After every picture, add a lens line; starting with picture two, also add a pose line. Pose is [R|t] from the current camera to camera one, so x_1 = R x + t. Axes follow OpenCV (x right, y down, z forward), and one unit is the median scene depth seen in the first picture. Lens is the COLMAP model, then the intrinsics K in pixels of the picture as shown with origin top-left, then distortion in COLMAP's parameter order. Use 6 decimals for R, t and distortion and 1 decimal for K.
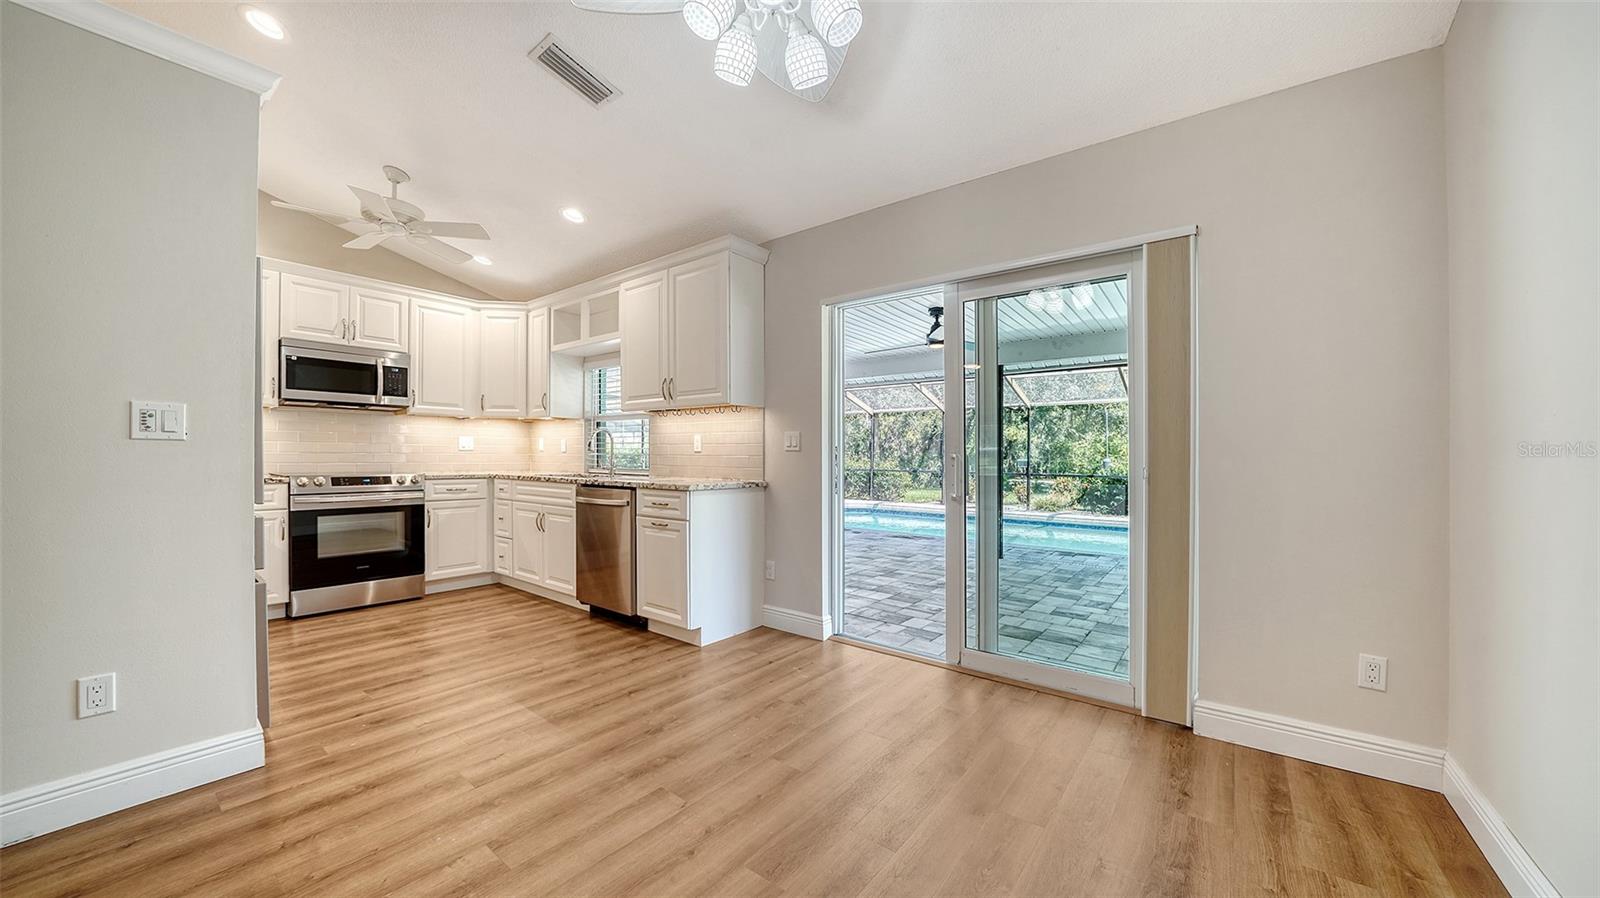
lens RADIAL K [[560.4, 0, 790.6], [0, 560.4, 456.8], [0, 0, 1]] dist [0.001038, -0.000198]
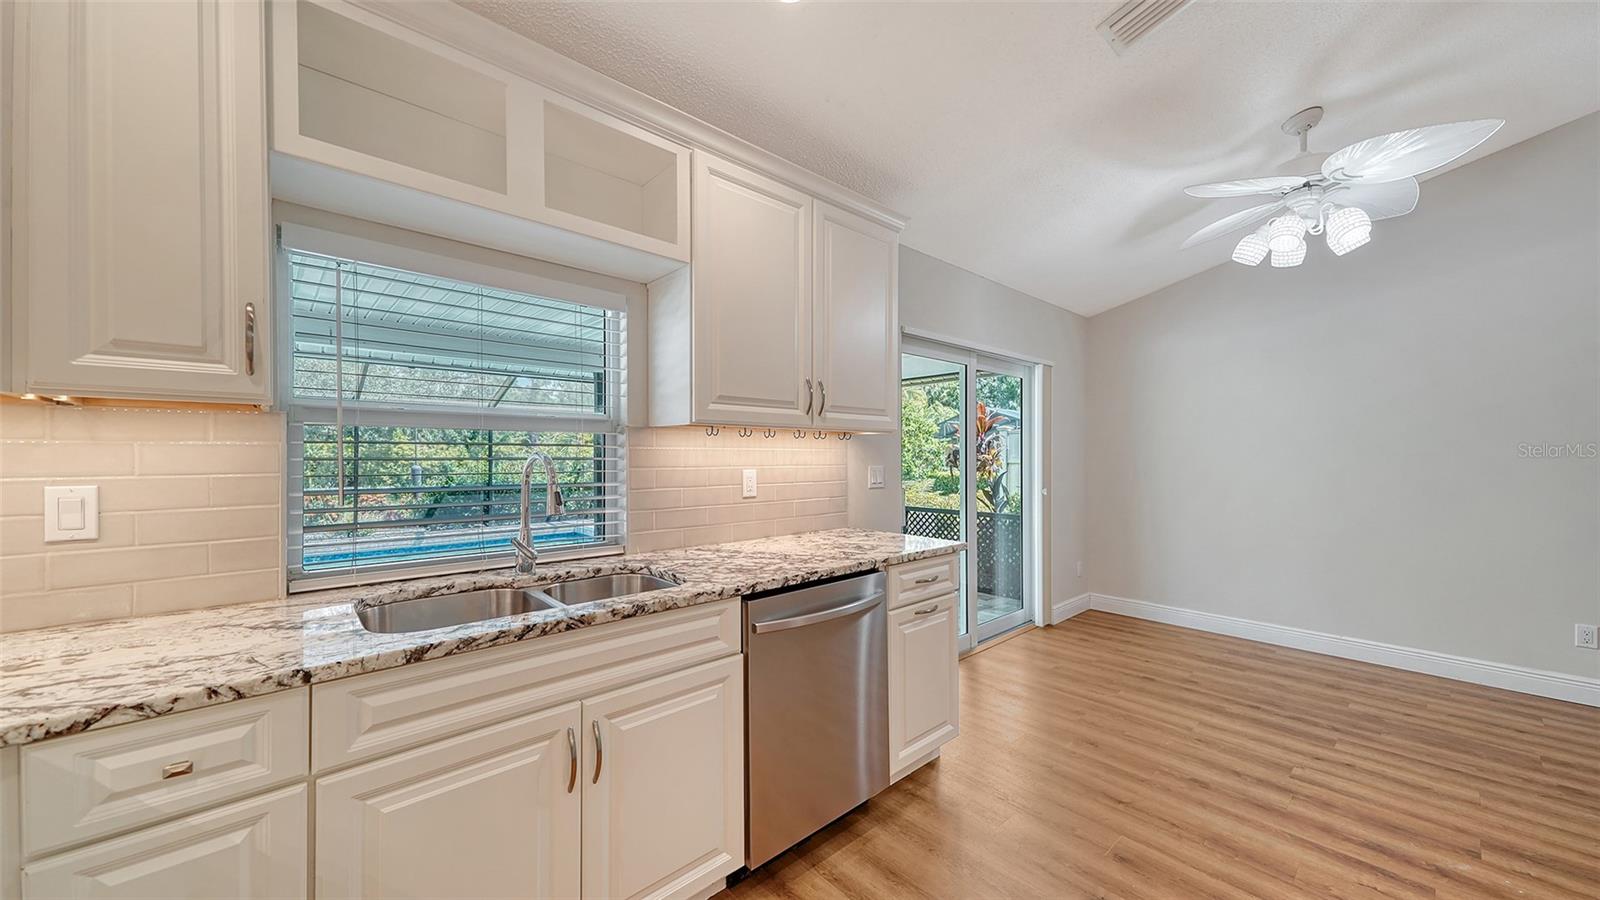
lens RADIAL K [[560.4, 0, 785.7], [0, 560.4, 452.7], [0, 0, 1]] dist [0.001038, -0.000198]
pose [[0.191142, 0.004682, 0.981551, -0.798522], [0.000532, 0.999988, -0.004873, -0.056268], [-0.981562, 0.001454, 0.191137, 0.893758]]
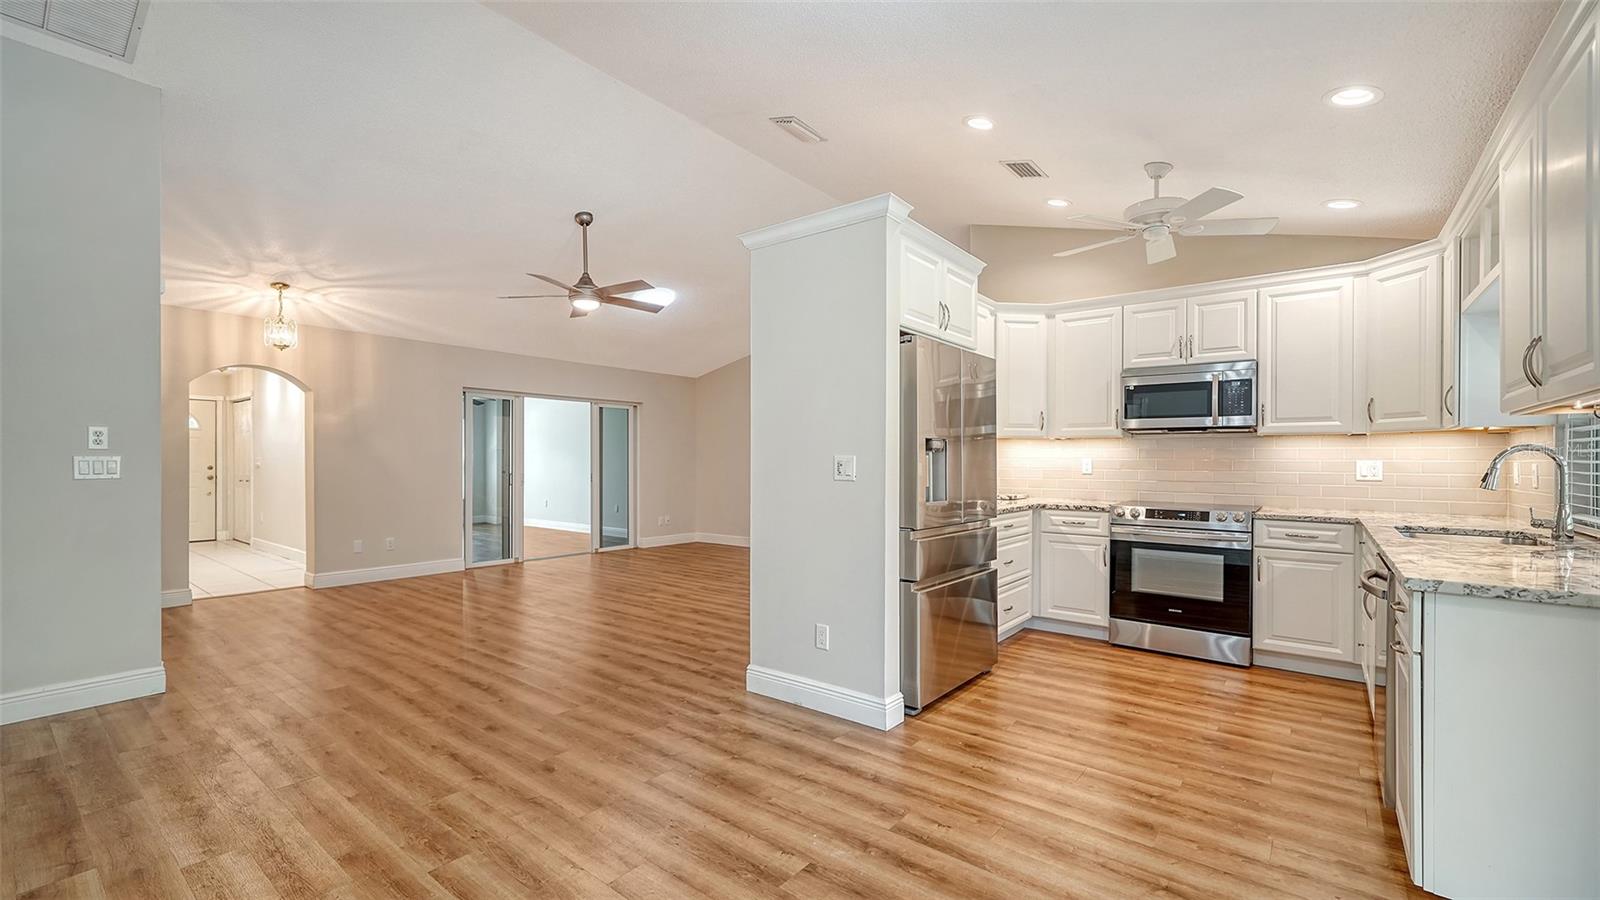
lens RADIAL K [[662.8, 0, 795.3], [0, 662.8, 472.5], [0, 0, 1]] dist [-0.002513, -0.000088]
pose [[0.009938, 0.010247, -0.999898, 0.300386], [-0.008694, 0.999911, 0.010161, -0.031729], [0.999913, 0.008592, 0.010026, 0.390367]]
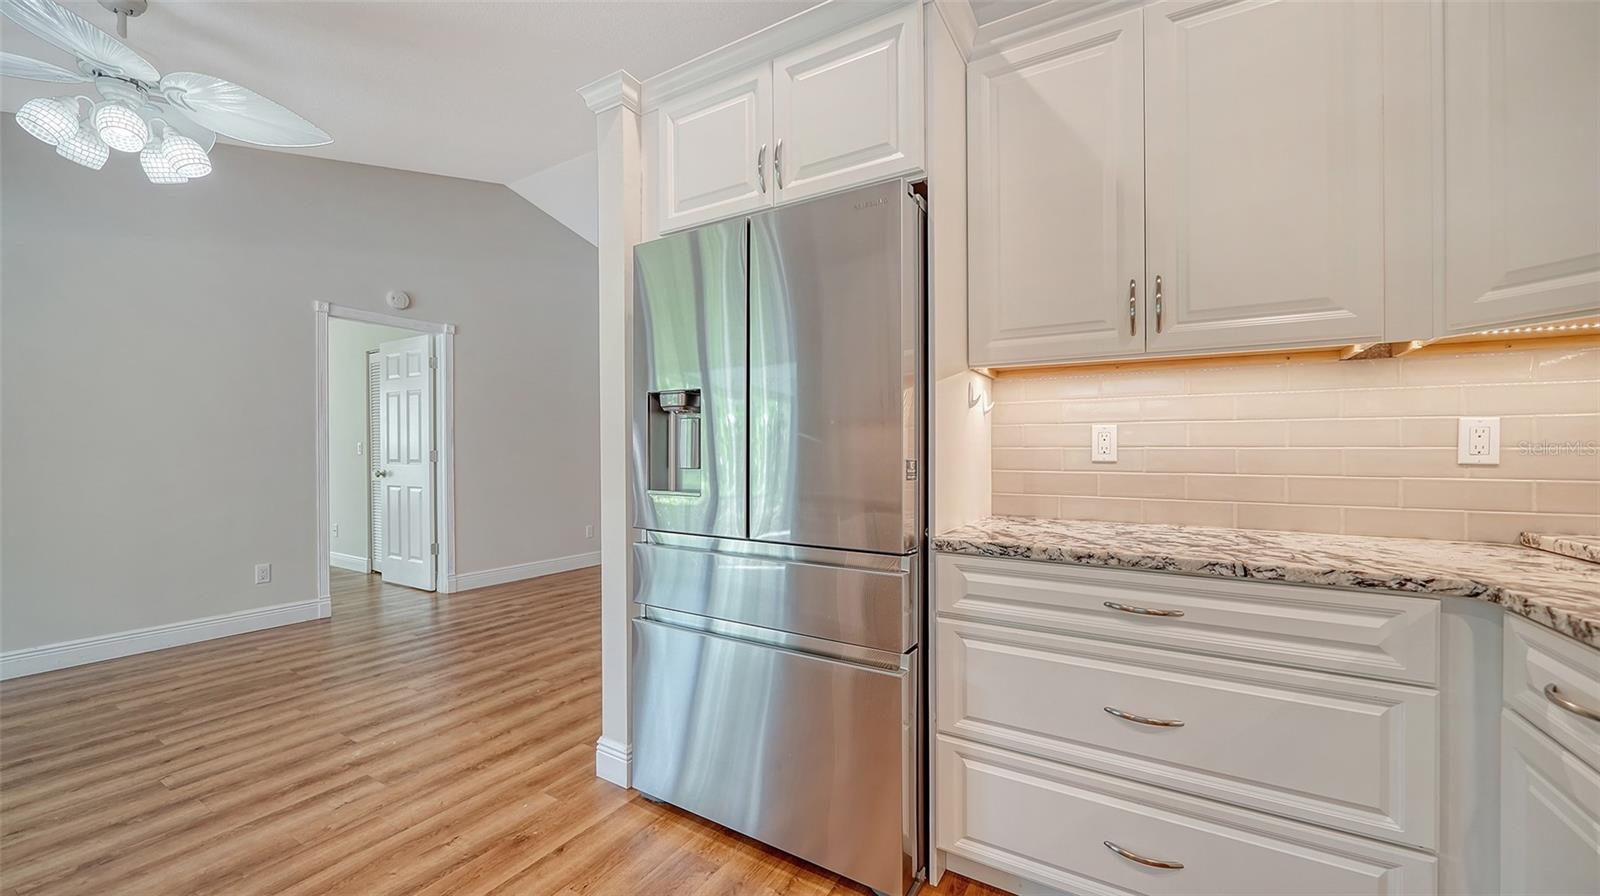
lens RADIAL K [[608.4, 0, 792.7], [0, 608.4, 433.4], [0, 0, 1]] dist [-0.001338, 0.000176]
pose [[-0.992539, -0.007846, -0.121671, -0.585081], [-0.003996, 0.999485, -0.031849, -0.012672], [0.121859, -0.031125, -0.992059, 1.087435]]
